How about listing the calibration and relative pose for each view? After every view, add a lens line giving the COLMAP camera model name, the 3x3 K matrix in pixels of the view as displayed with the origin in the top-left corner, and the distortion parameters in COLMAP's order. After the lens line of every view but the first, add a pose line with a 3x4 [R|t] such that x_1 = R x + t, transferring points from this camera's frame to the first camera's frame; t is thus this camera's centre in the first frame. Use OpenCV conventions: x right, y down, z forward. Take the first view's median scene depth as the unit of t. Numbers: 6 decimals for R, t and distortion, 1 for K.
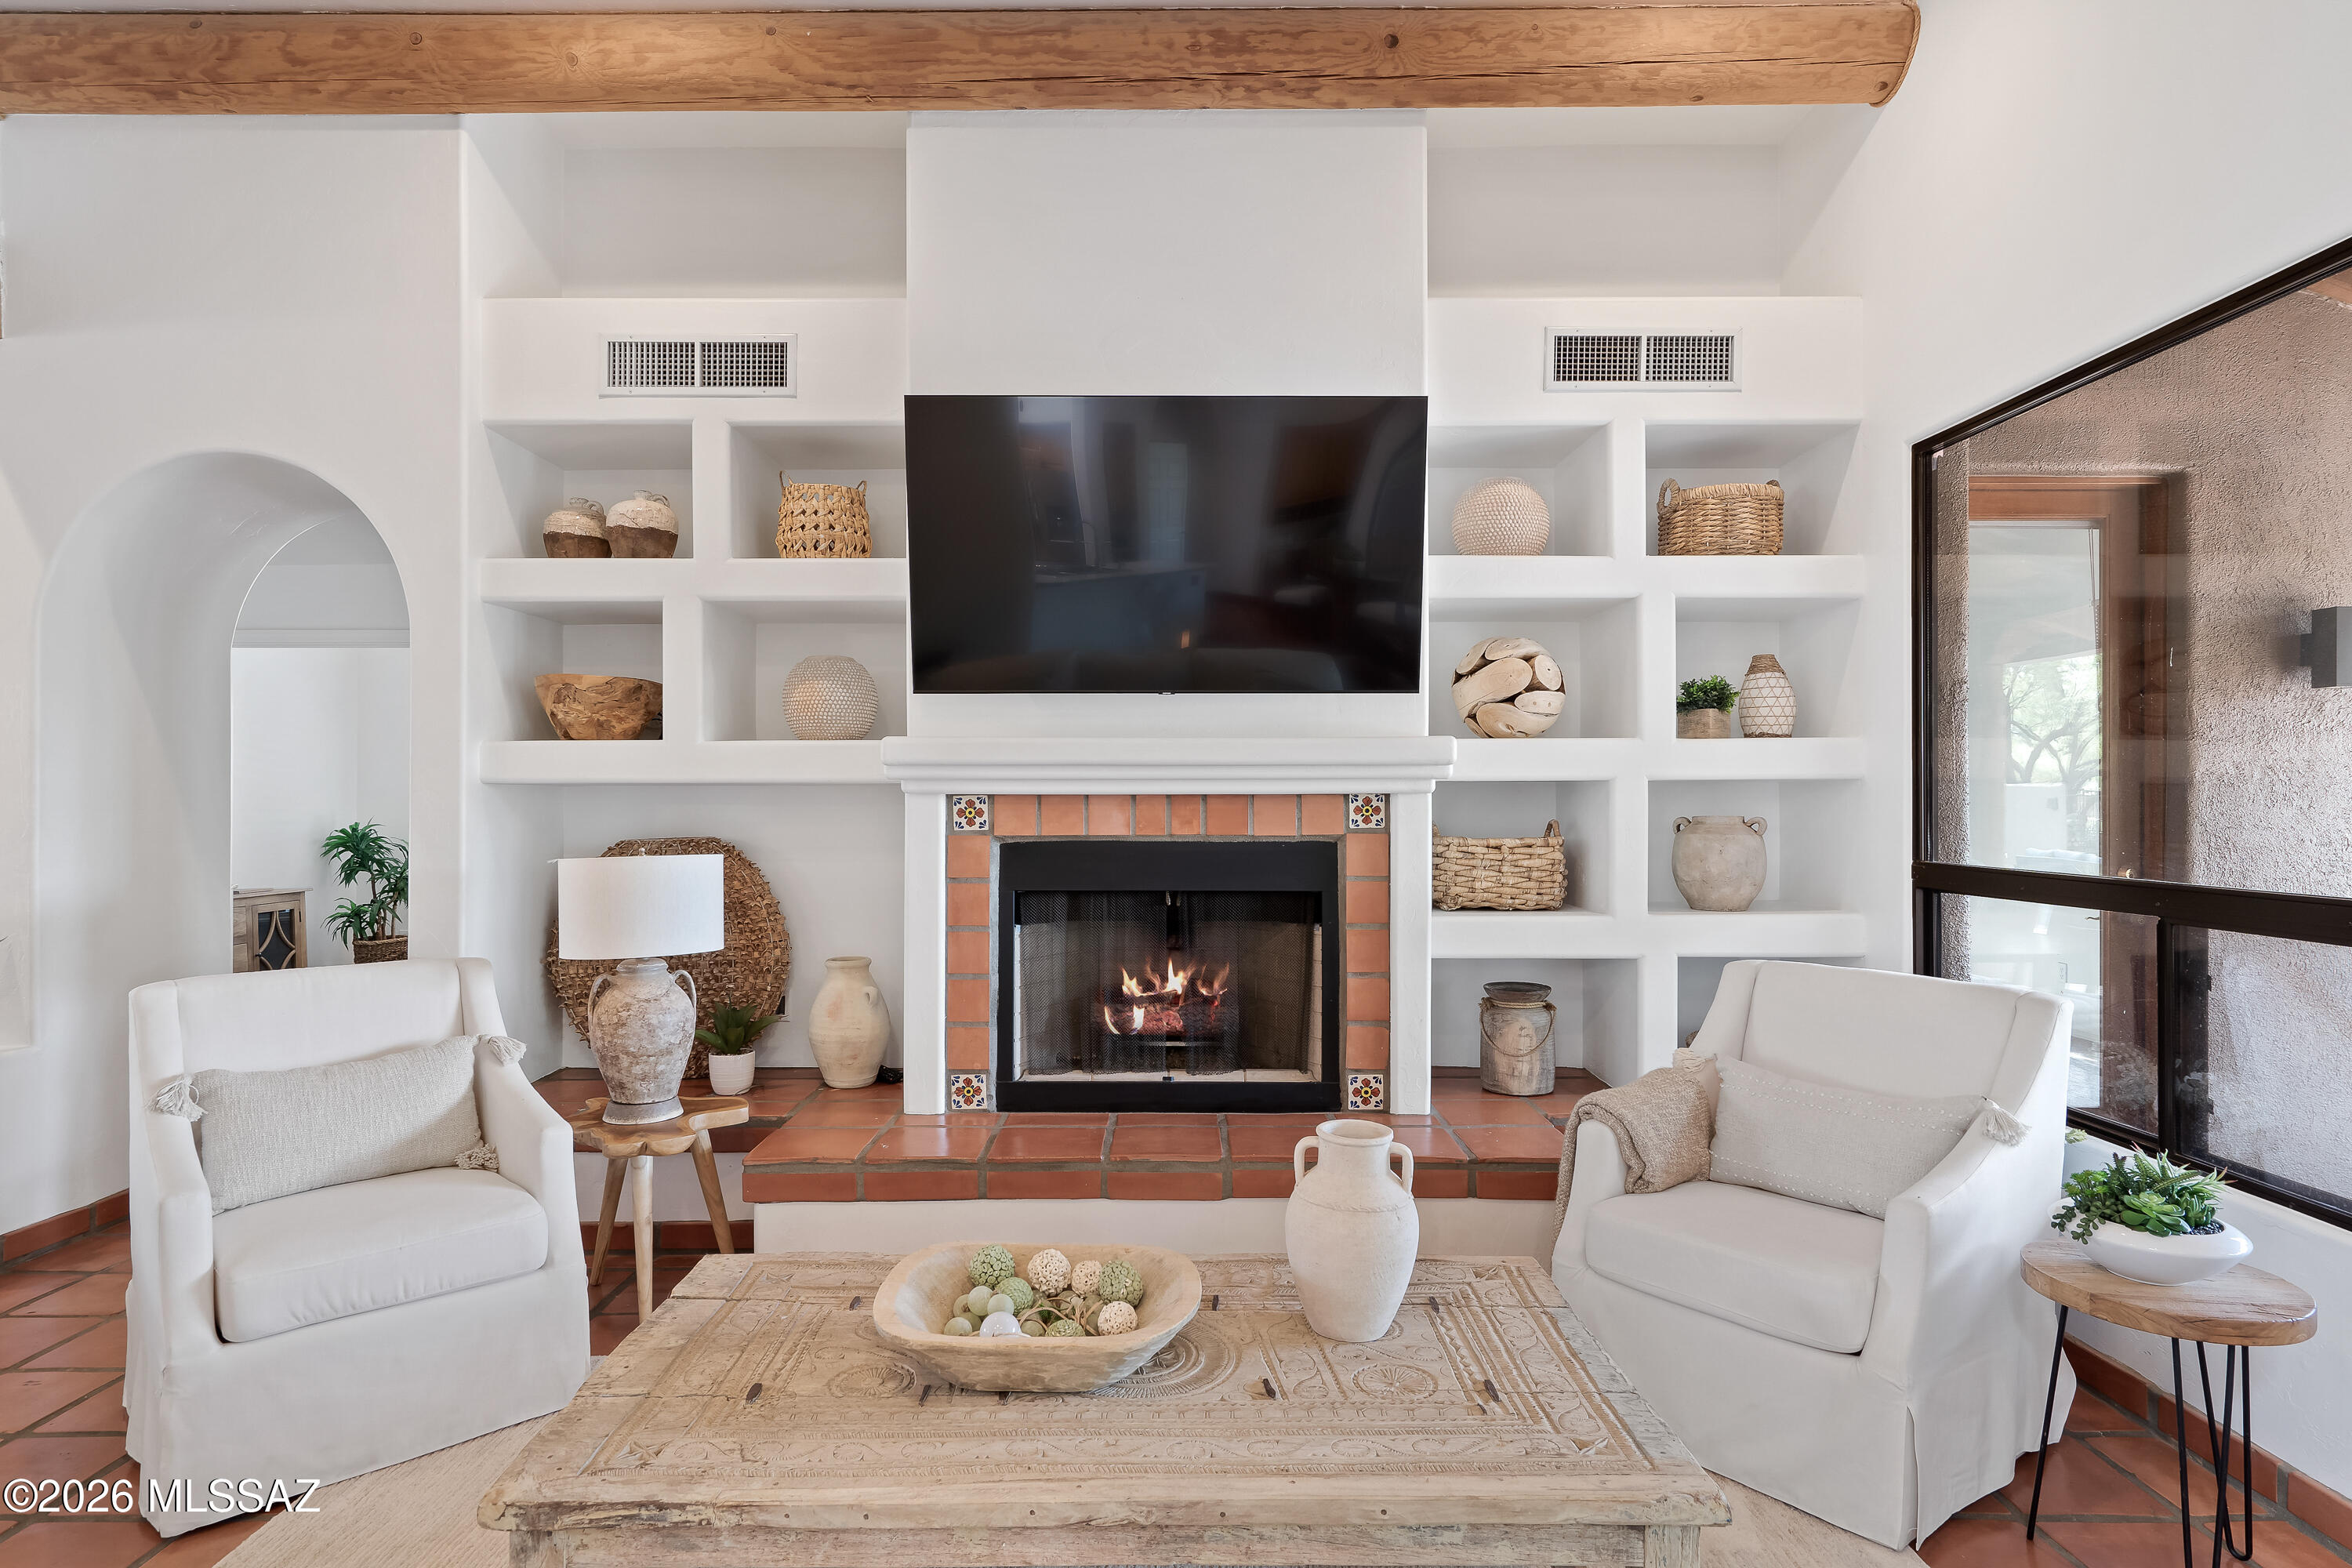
lens RADIAL K [[1274.4, 0, 1174.2], [0, 1274.4, 788.8], [0, 0, 1]] dist [-0.002876, 0.004660]
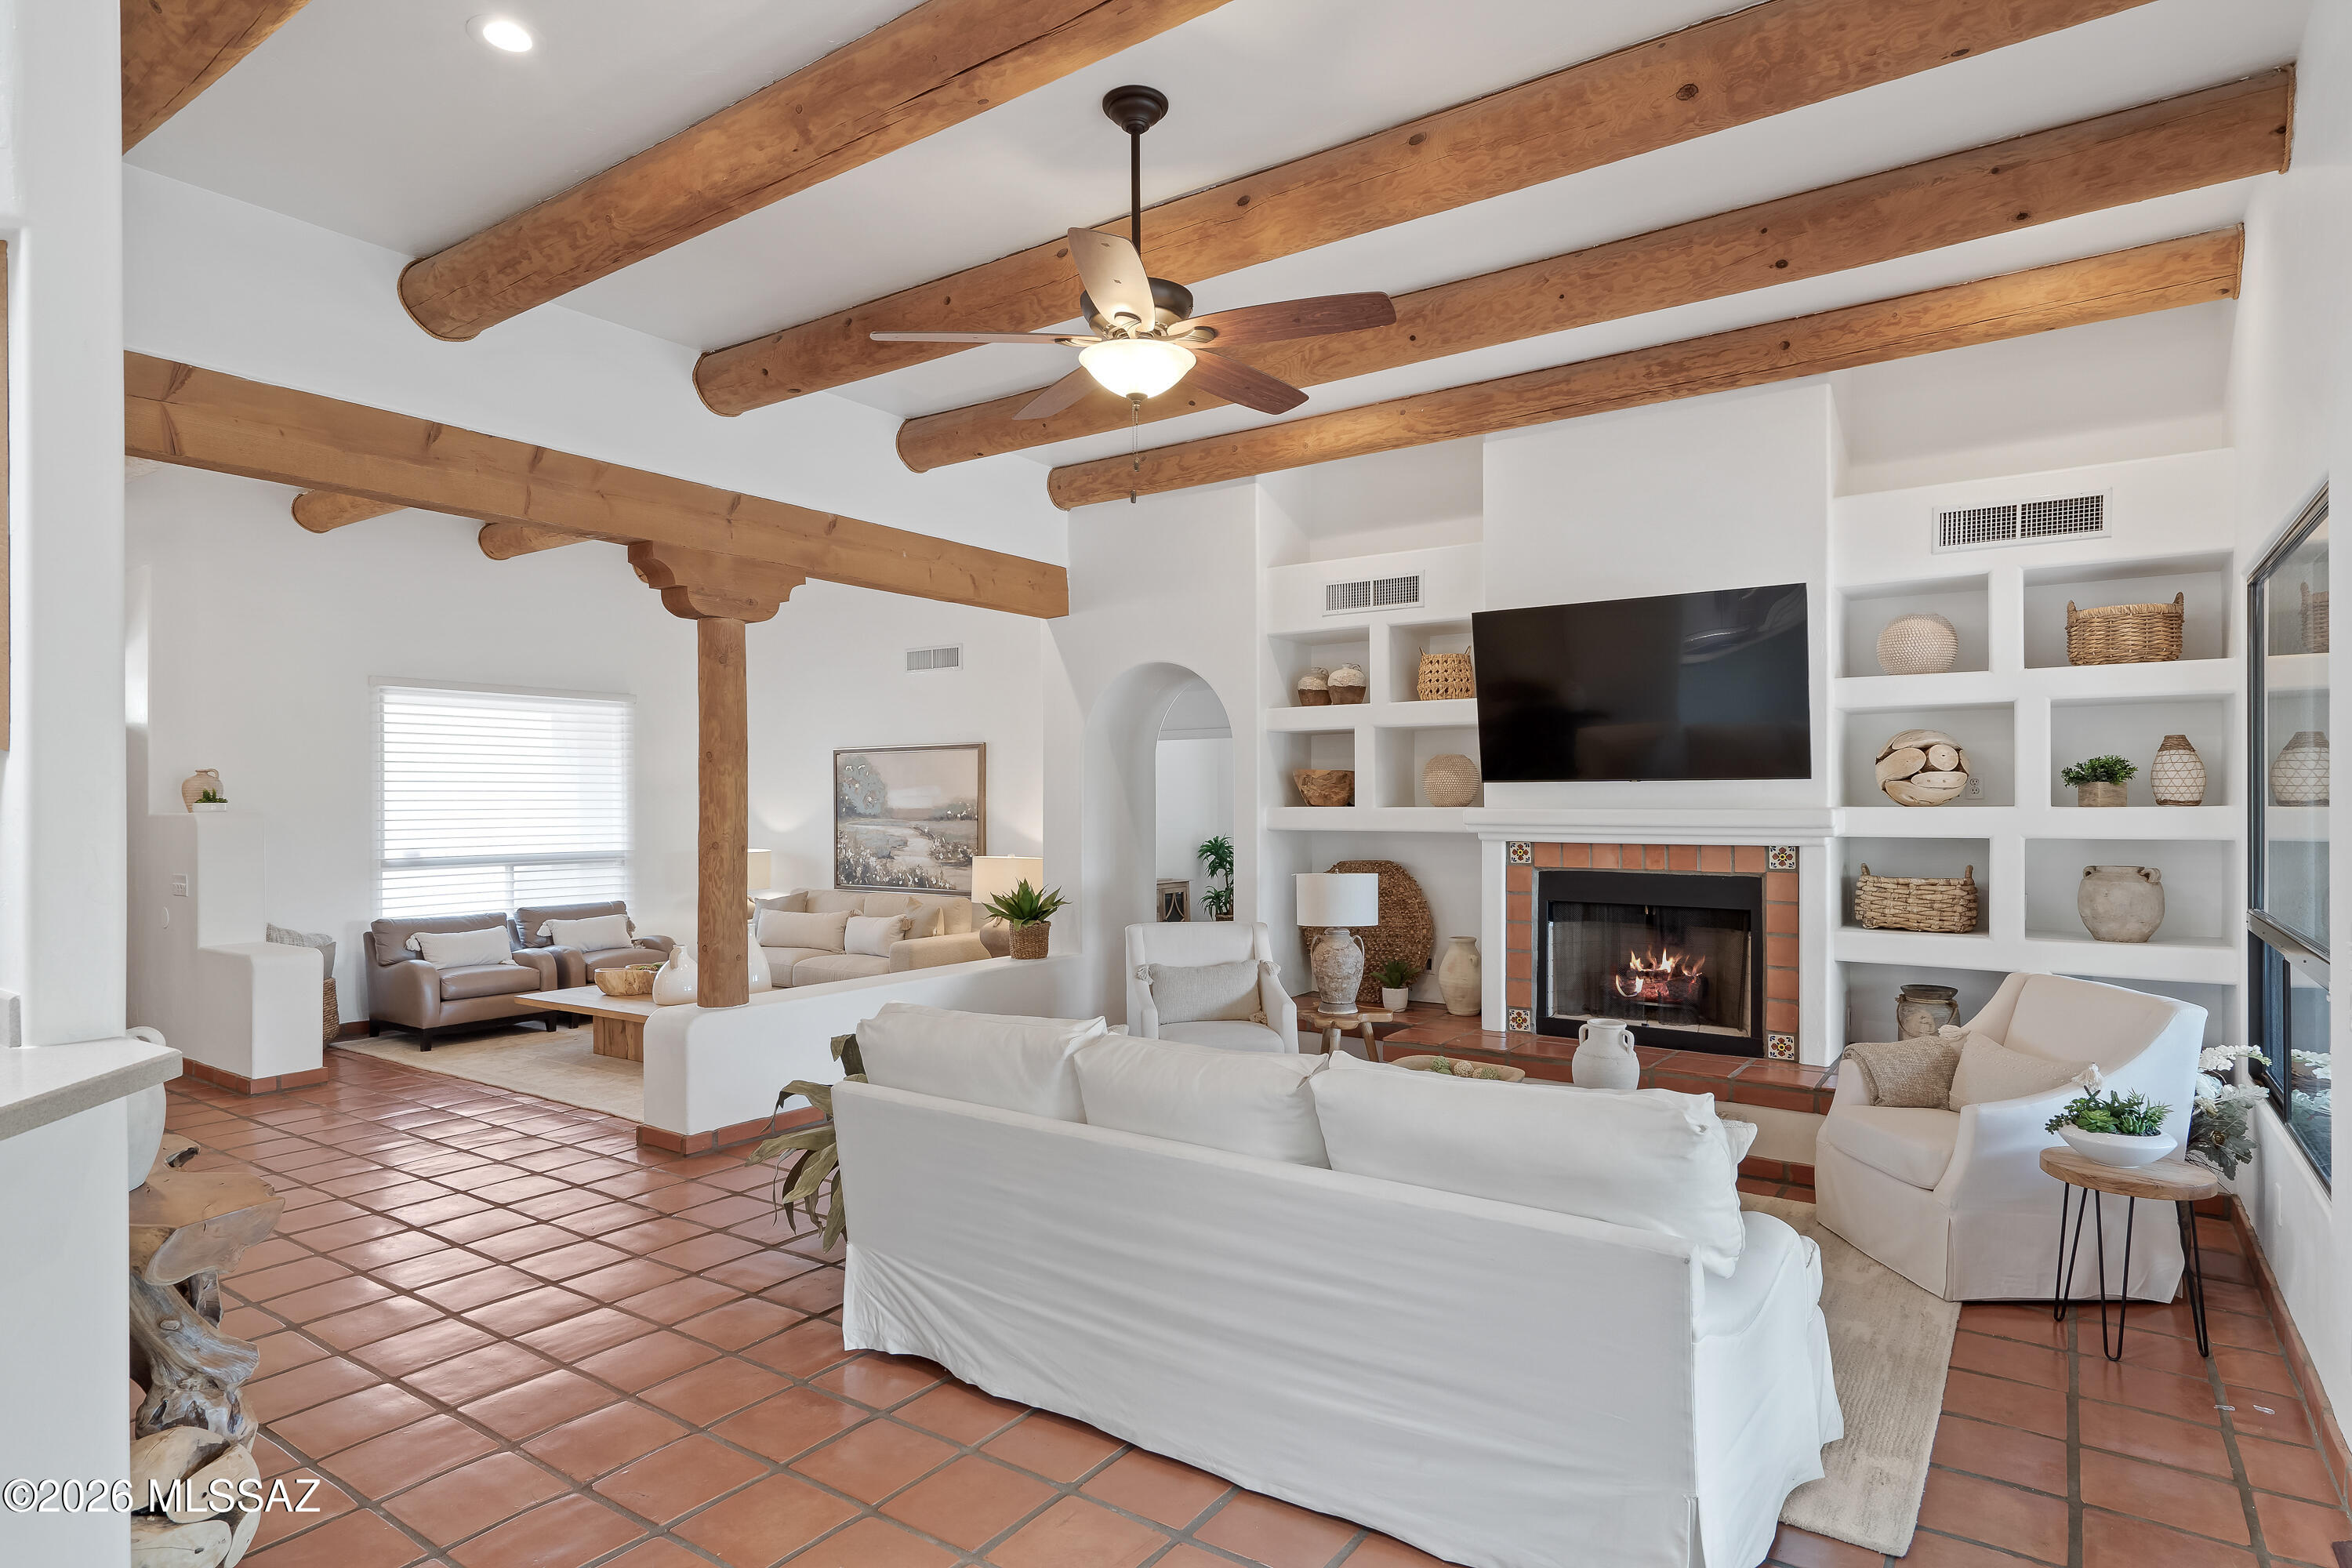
lens RADIAL K [[1274.4, 0, 1187.8], [0, 1274.4, 806.8], [0, 0, 1]] dist [-0.002876, 0.004660]
pose [[0.825306, 0.003529, -0.564675, 0.418896], [0.004407, 0.999910, 0.012689, -0.063272], [0.564669, -0.012961, 0.825216, -0.611041]]
